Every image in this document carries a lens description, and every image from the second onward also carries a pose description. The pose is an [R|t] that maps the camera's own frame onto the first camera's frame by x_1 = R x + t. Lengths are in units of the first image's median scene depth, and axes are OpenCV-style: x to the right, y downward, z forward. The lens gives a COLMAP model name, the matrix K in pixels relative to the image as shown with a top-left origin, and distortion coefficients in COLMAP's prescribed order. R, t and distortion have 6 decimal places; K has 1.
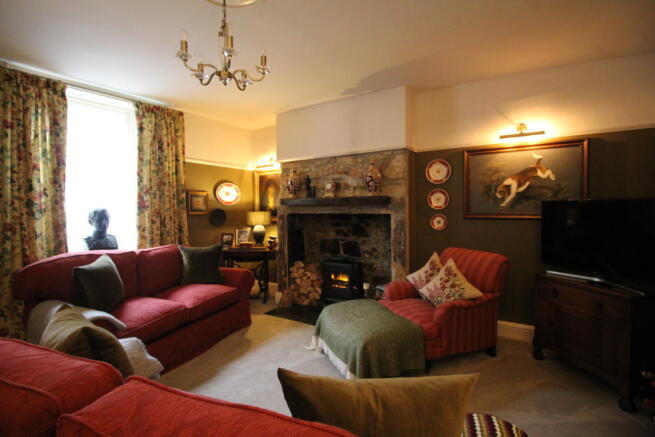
lens RADIAL K [[304.2, 0, 327.3], [0, 304.2, 214.3], [0, 0, 1]] dist [-0.000029, -0.014256]
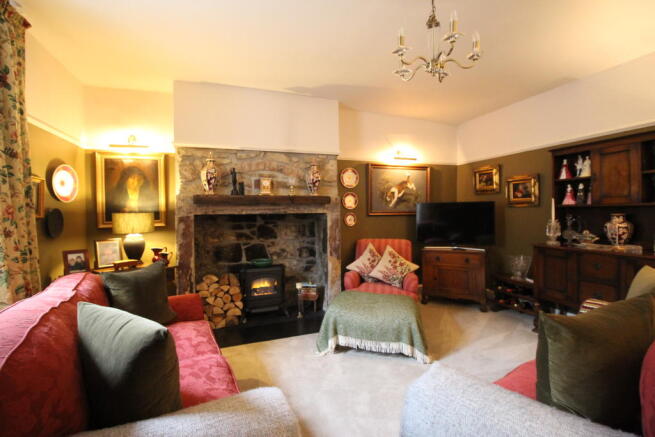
lens RADIAL K [[304.2, 0, 327.3], [0, 304.2, 214.3], [0, 0, 1]] dist [-0.000029, -0.014256]
pose [[0.605939, -0.007924, 0.795472, -0.609321], [0.023054, 0.999705, -0.007602, 0.010951], [-0.795177, 0.022945, 0.605943, 0.313010]]
